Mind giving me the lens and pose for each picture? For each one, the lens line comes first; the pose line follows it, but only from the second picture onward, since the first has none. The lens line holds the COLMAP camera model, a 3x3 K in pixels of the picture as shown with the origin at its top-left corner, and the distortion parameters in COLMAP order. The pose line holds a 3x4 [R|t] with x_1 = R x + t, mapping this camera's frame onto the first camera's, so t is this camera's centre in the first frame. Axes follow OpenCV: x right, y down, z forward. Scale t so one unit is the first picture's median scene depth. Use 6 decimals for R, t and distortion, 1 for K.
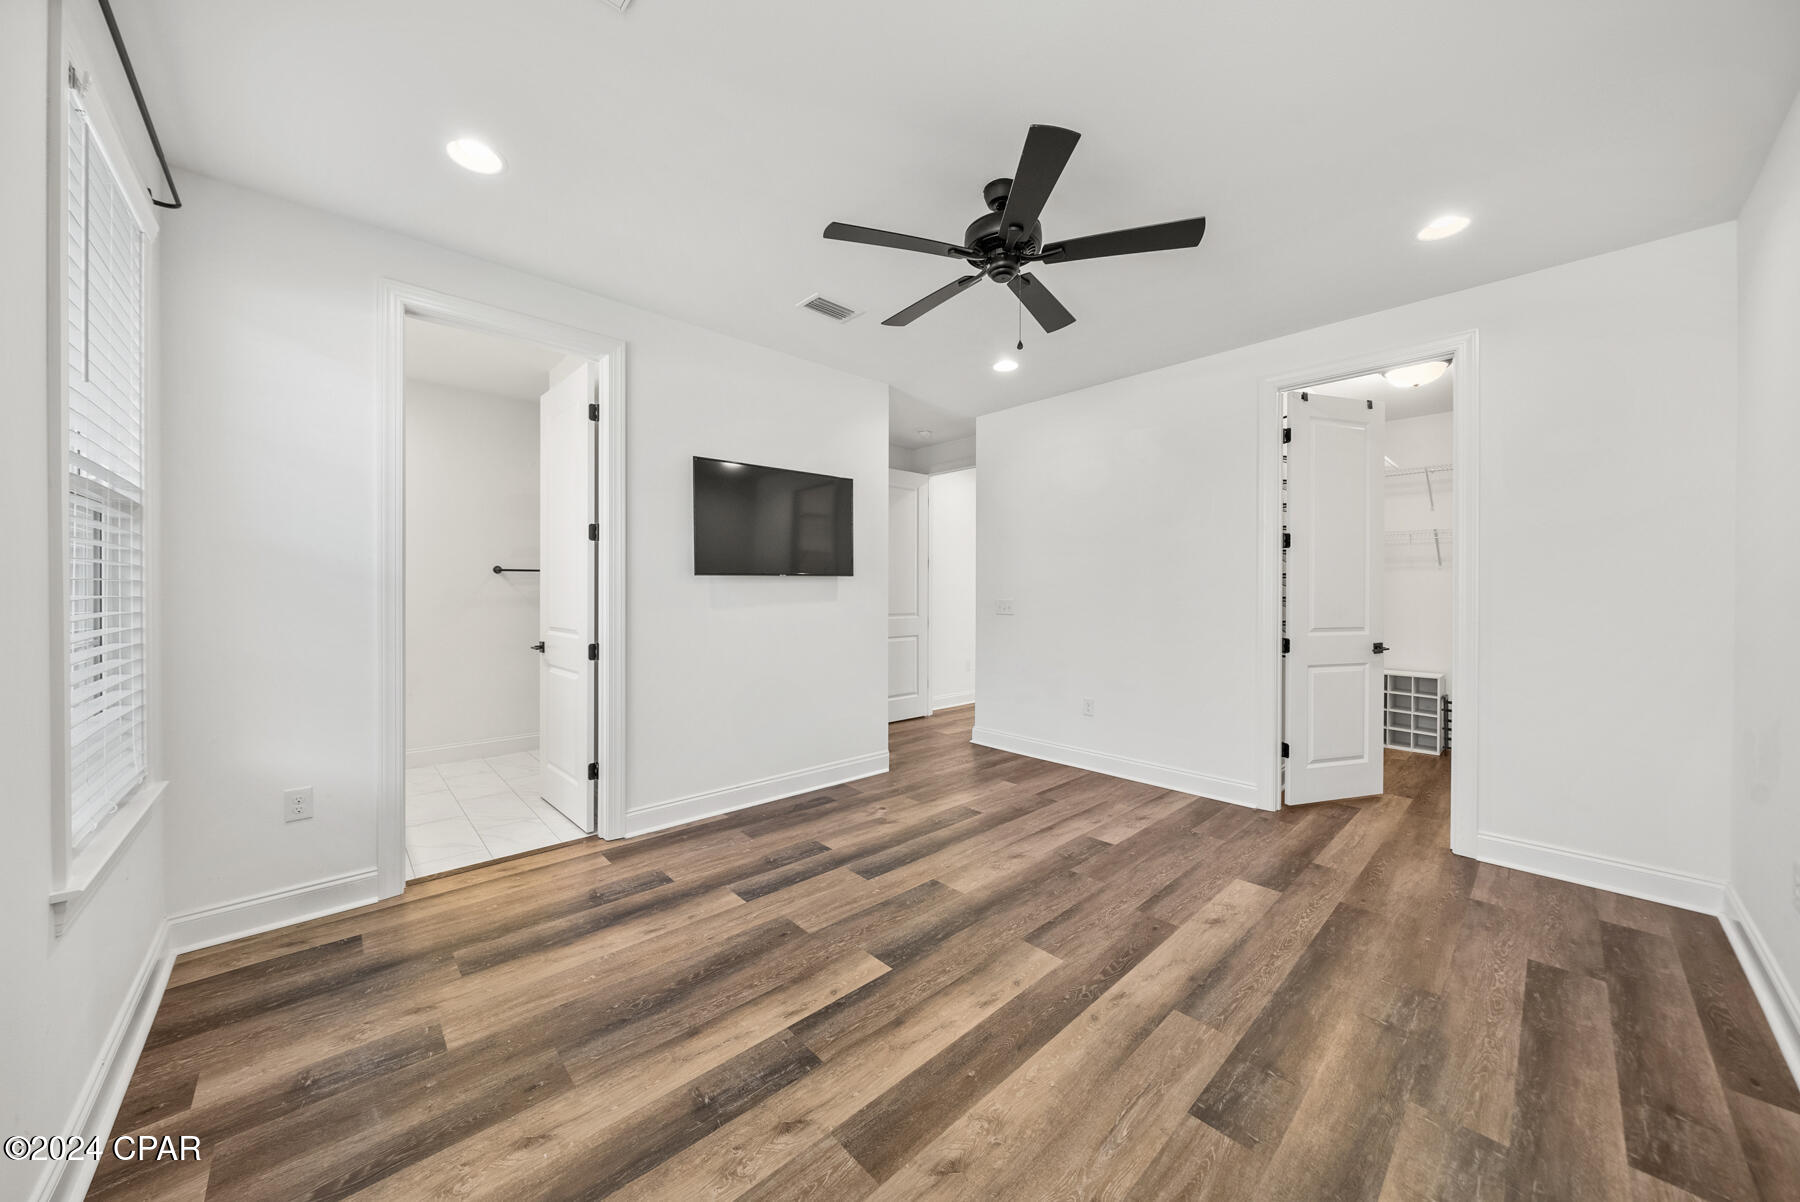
lens RADIAL K [[627.3, 0, 884.8], [0, 627.3, 600.2], [0, 0, 1]] dist [-0.005281, 0.000011]
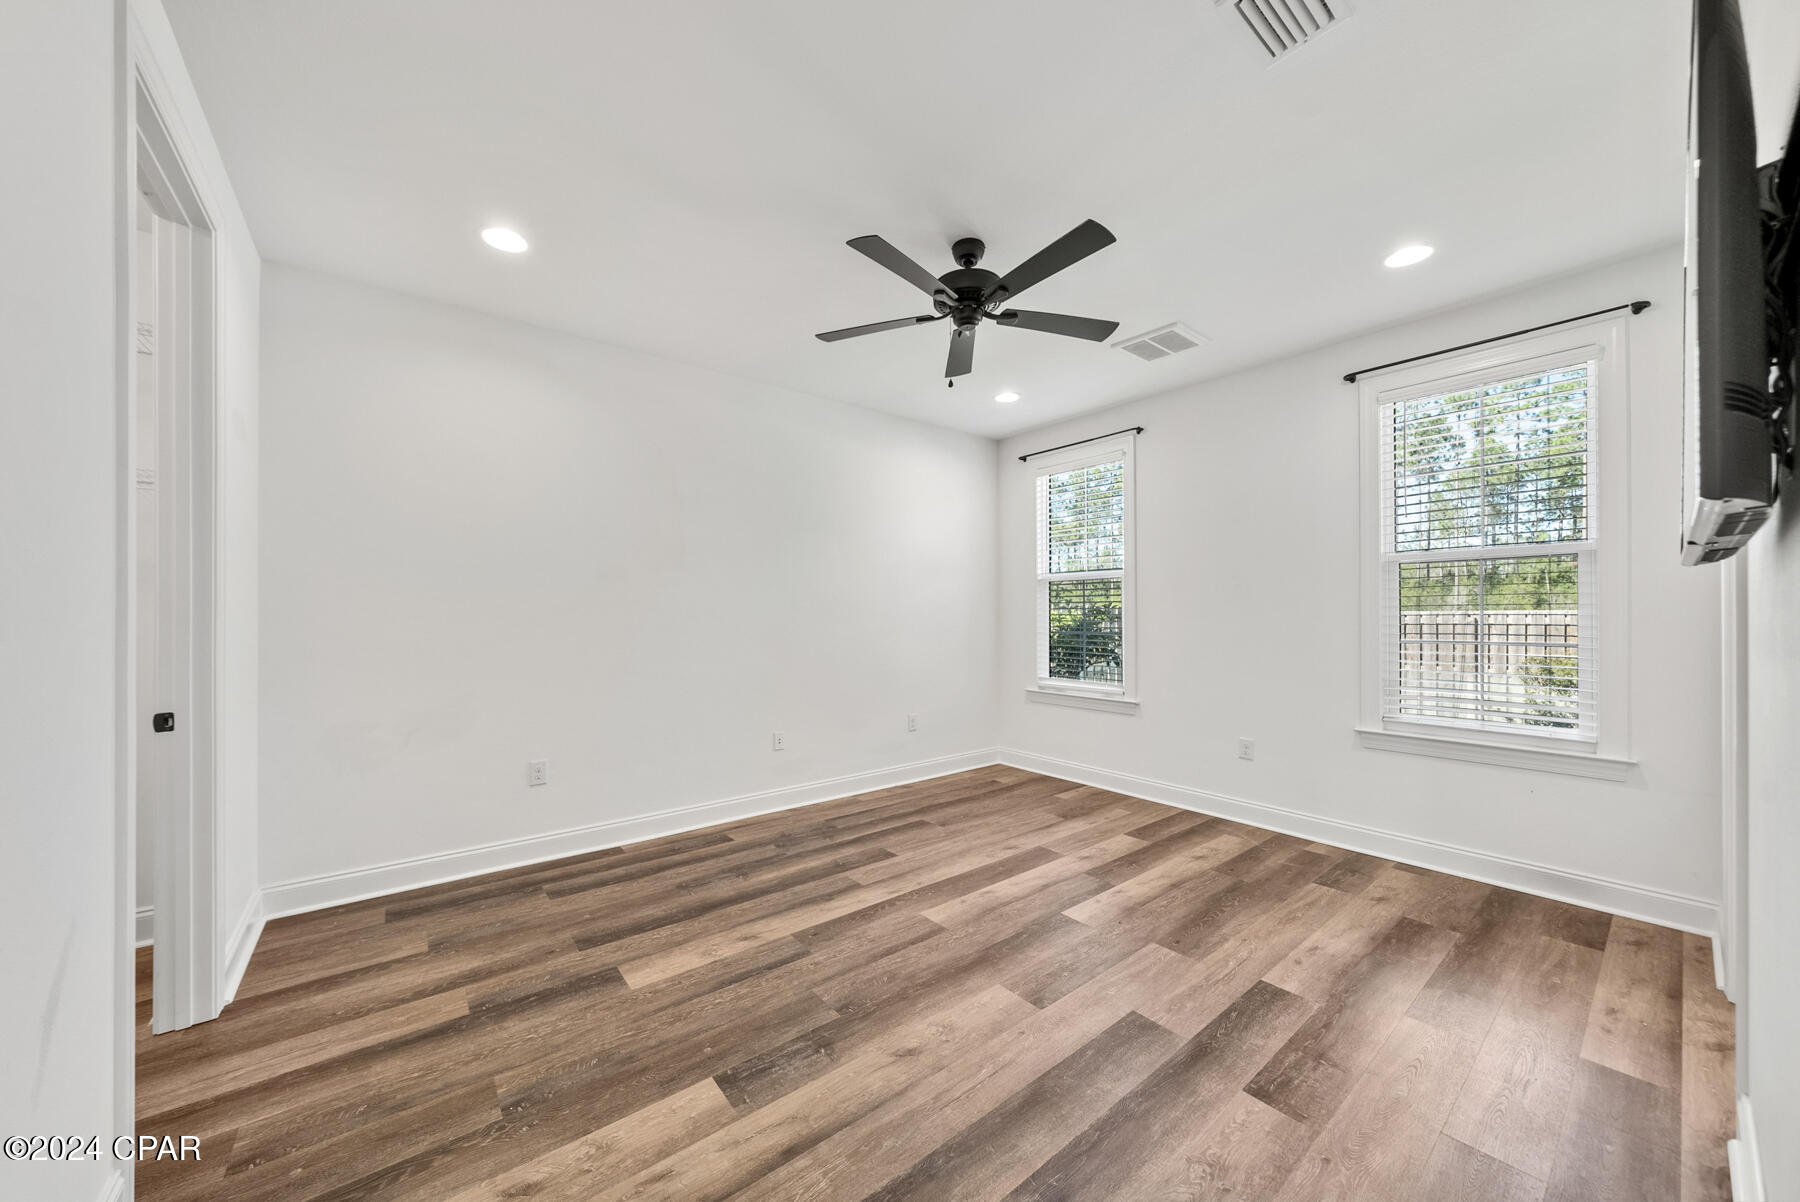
lens RADIAL K [[627.3, 0, 892.0], [0, 627.3, 611.5], [0, 0, 1]] dist [-0.005281, 0.000011]
pose [[-0.997600, -0.002812, 0.069181, 0.236255], [-0.002057, 0.999937, 0.010991, -0.022058], [-0.069208, 0.010822, -0.997544, 2.038439]]
